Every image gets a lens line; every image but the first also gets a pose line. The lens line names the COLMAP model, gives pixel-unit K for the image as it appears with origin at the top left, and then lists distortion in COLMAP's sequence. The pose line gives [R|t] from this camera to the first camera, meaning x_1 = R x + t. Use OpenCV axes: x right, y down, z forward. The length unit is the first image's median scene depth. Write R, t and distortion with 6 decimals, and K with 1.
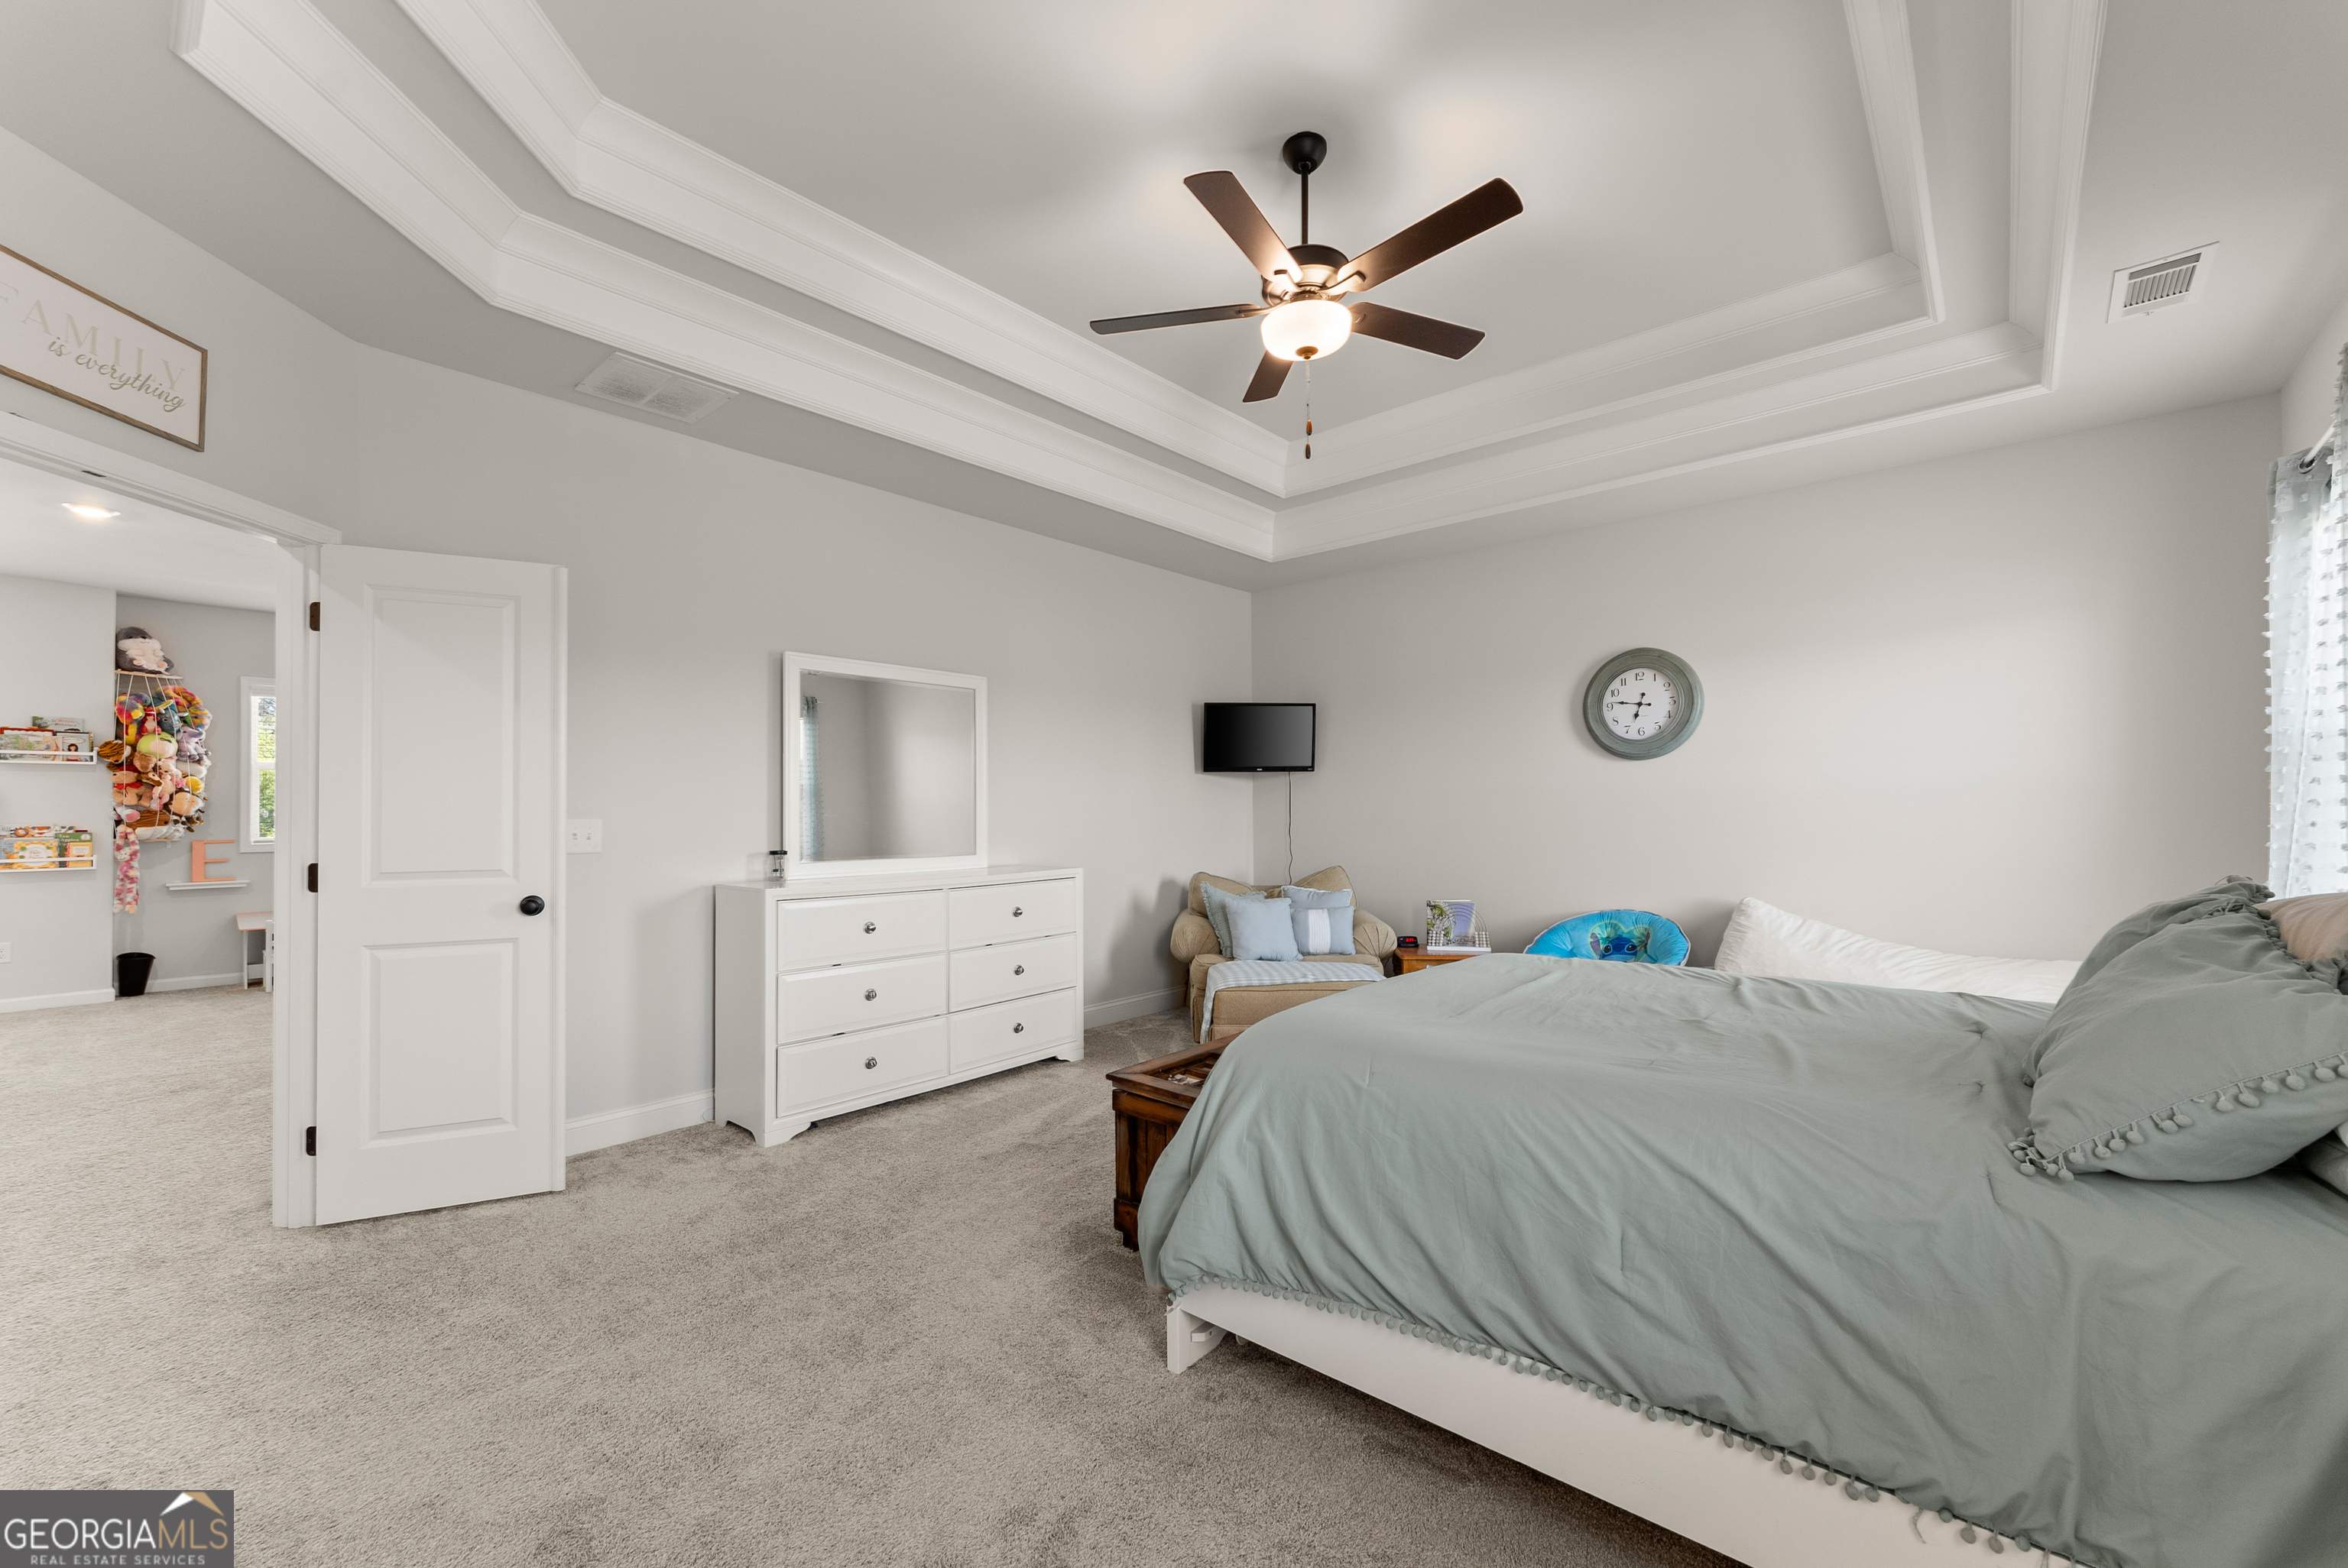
lens RADIAL K [[945.5, 0, 1168.3], [0, 945.5, 811.5], [0, 0, 1]] dist [-0.001752, 0.000080]
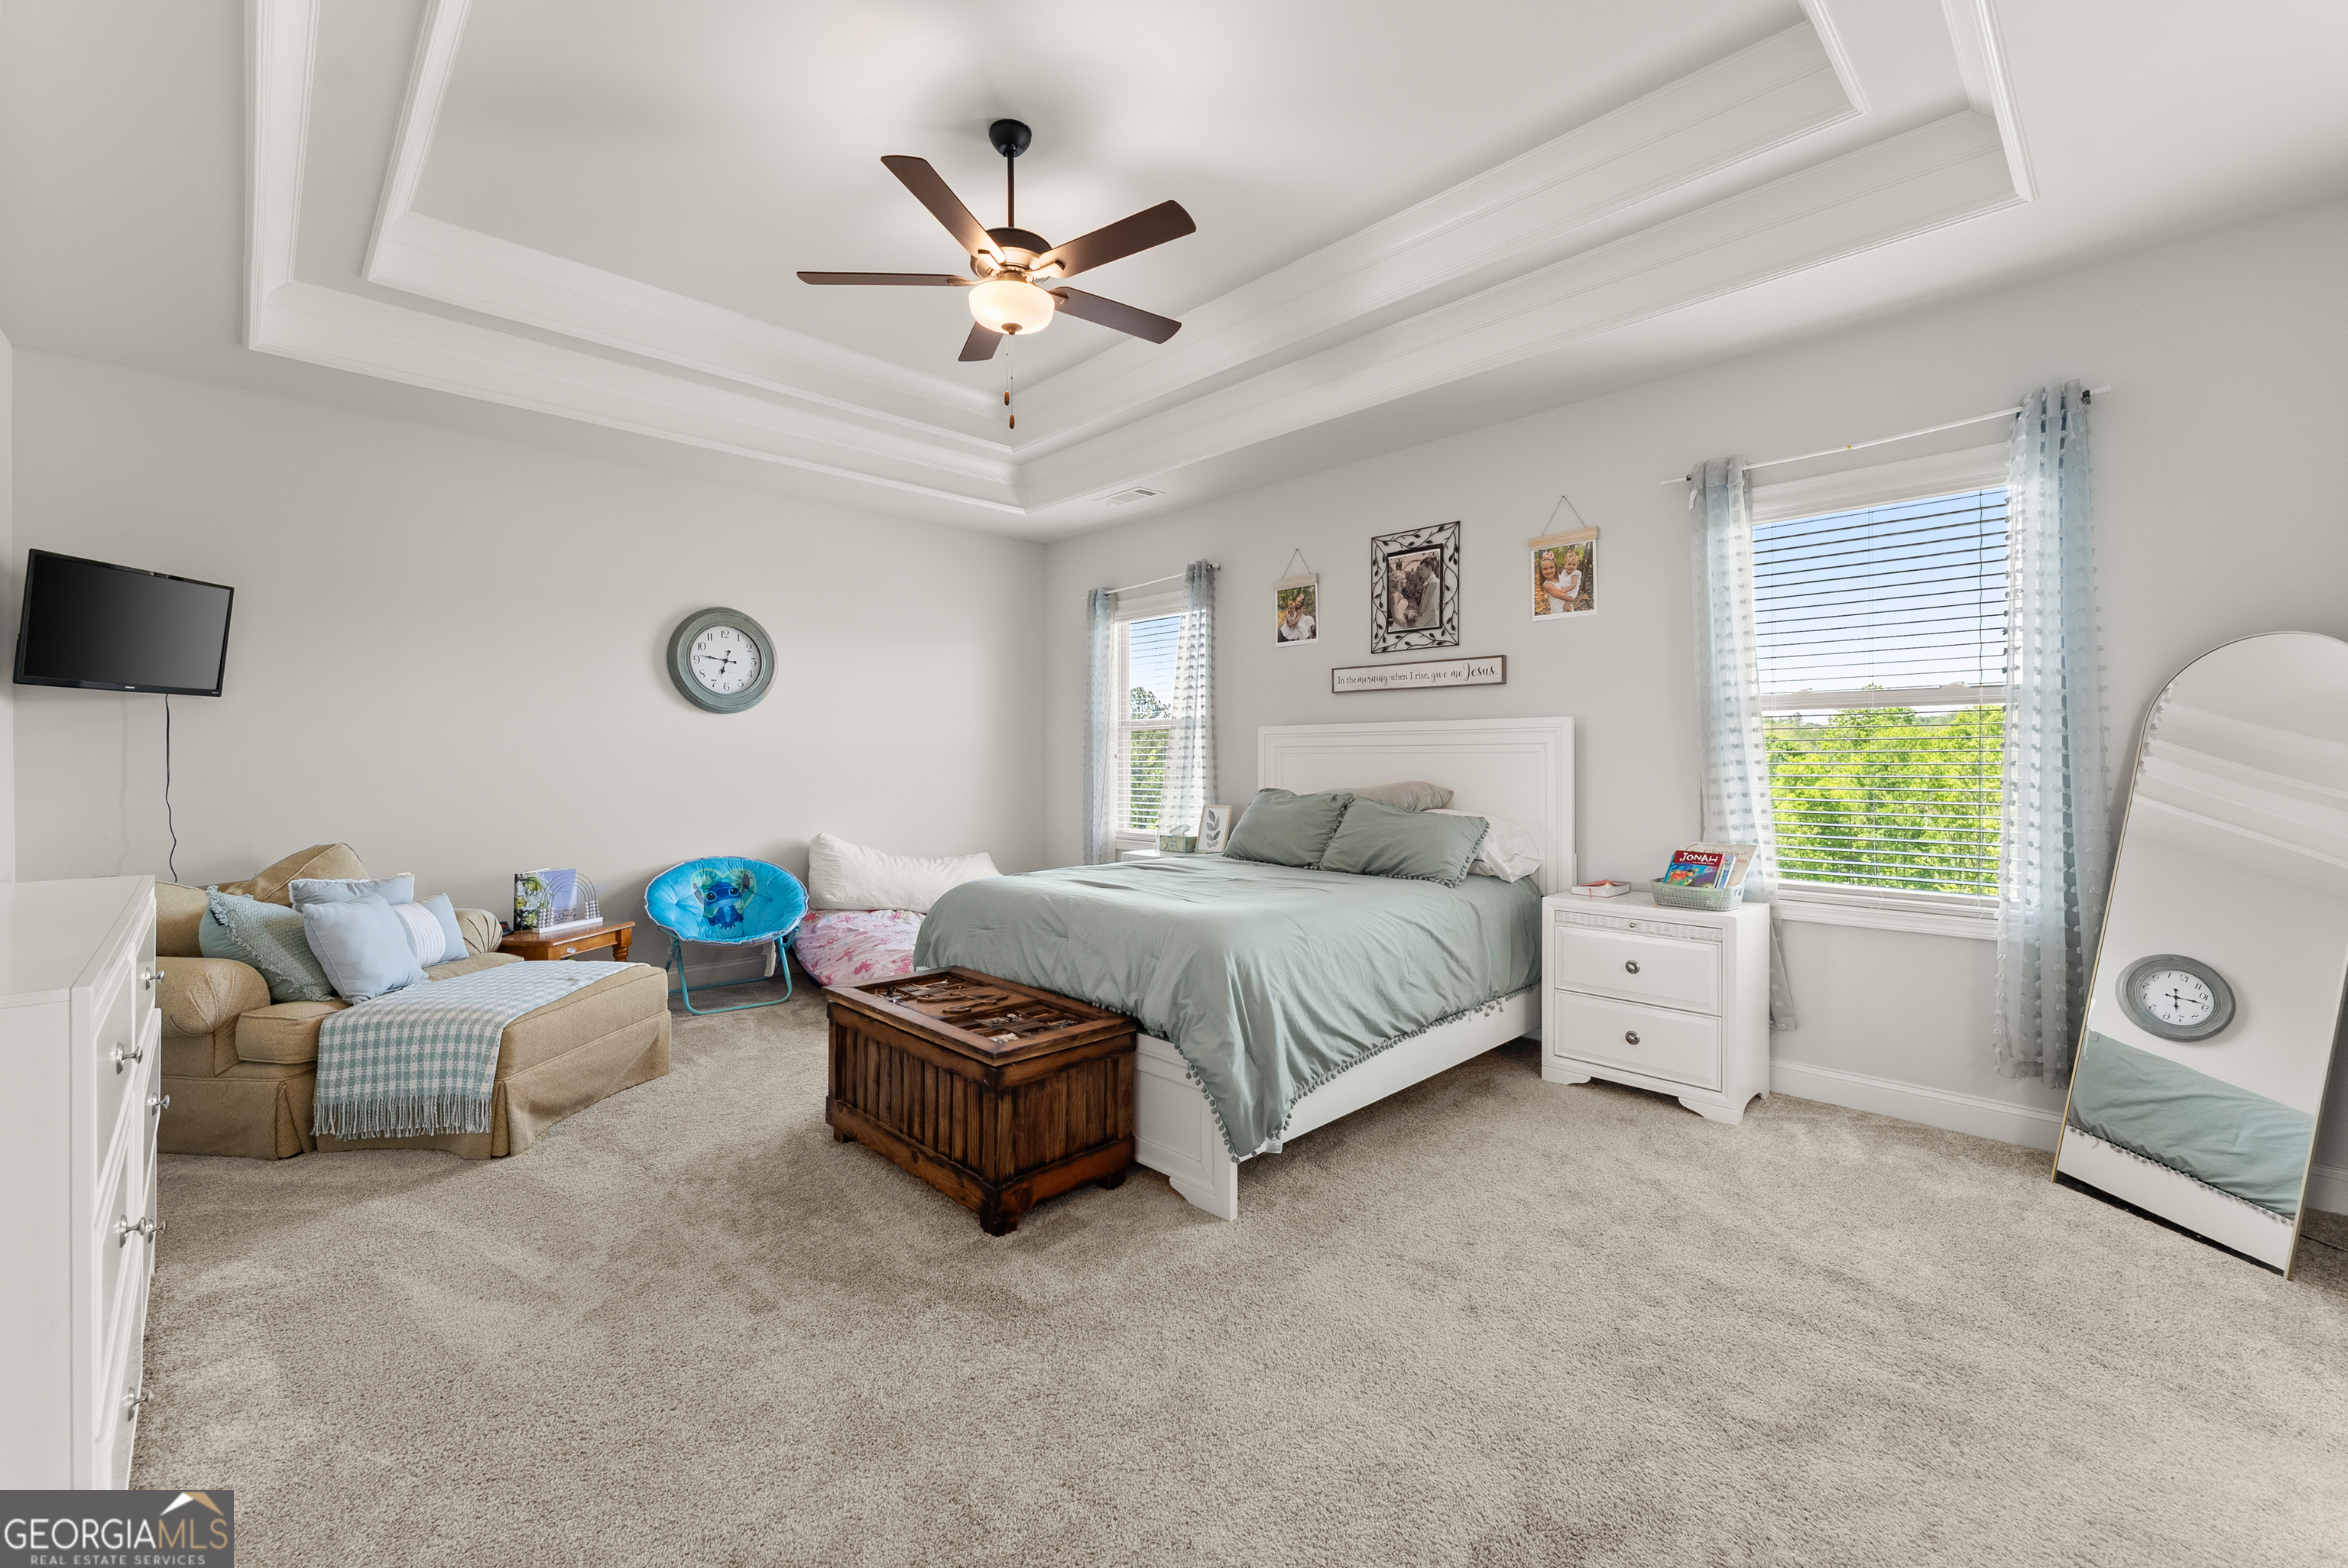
lens RADIAL K [[949.1, 0, 1165.4], [0, 949.1, 772.3], [0, 0, 1]] dist [-0.000681, -0.000048]
pose [[0.078709, -0.007343, 0.996871, -0.682085], [0.001867, 0.999972, 0.007218, 0.005718], [-0.996896, 0.001293, 0.078721, 0.559745]]
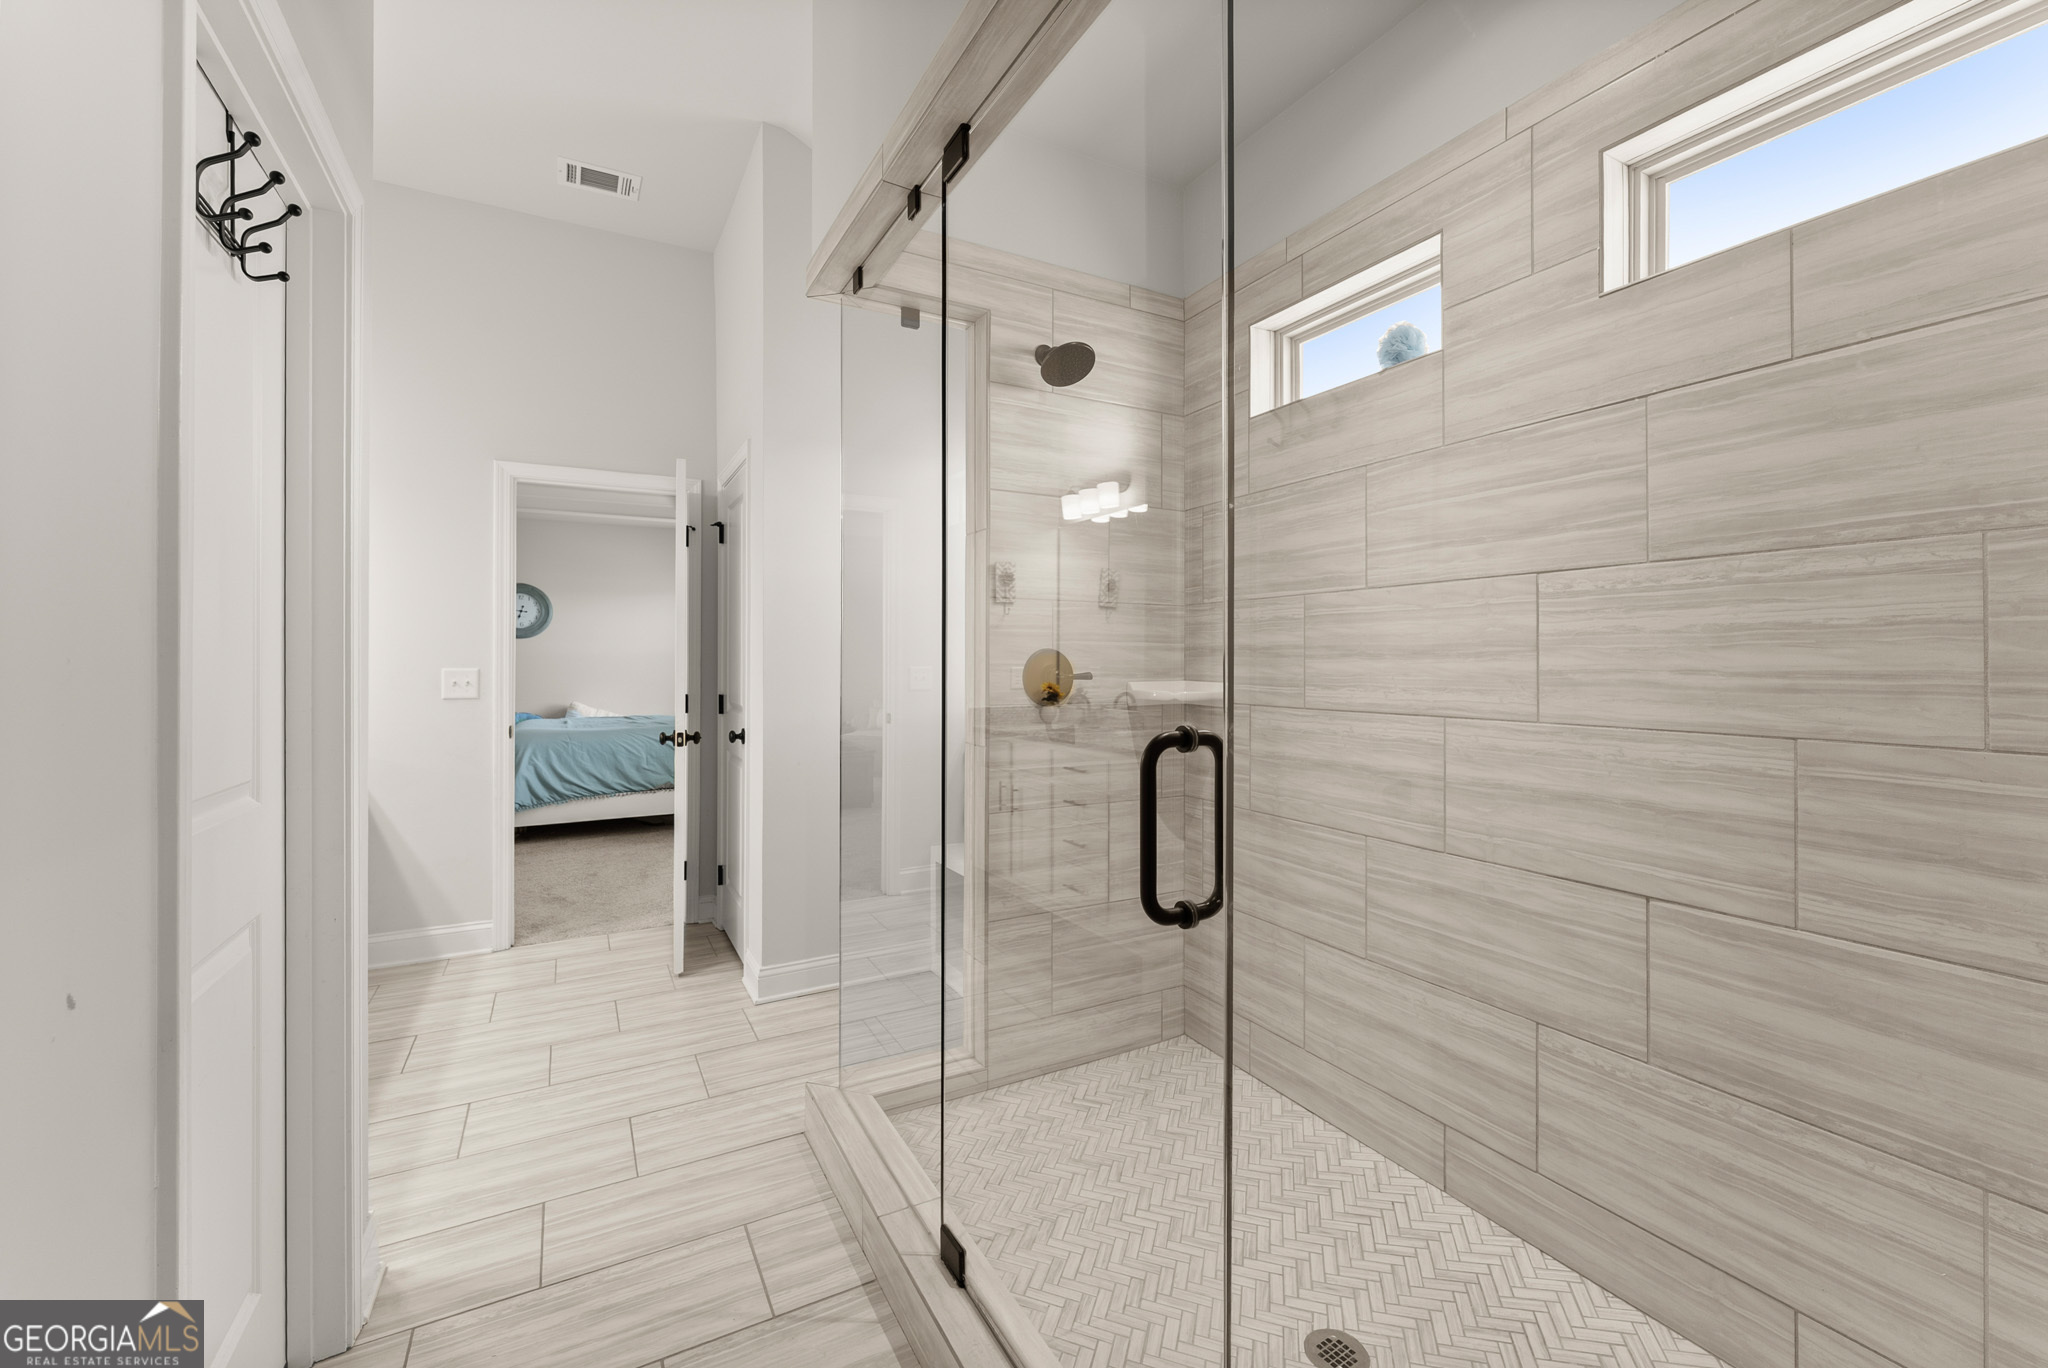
lens RADIAL K [[840.3, 0, 1016.1], [0, 840.3, 665.3], [0, 0, 1]] dist [-0.000056, 0.000015]
pose [[0.354592, 0.000865, 0.935021, -1.071411], [-0.002042, 0.999998, -0.000150, 0.001997], [-0.935019, -0.001856, 0.354593, -0.839662]]
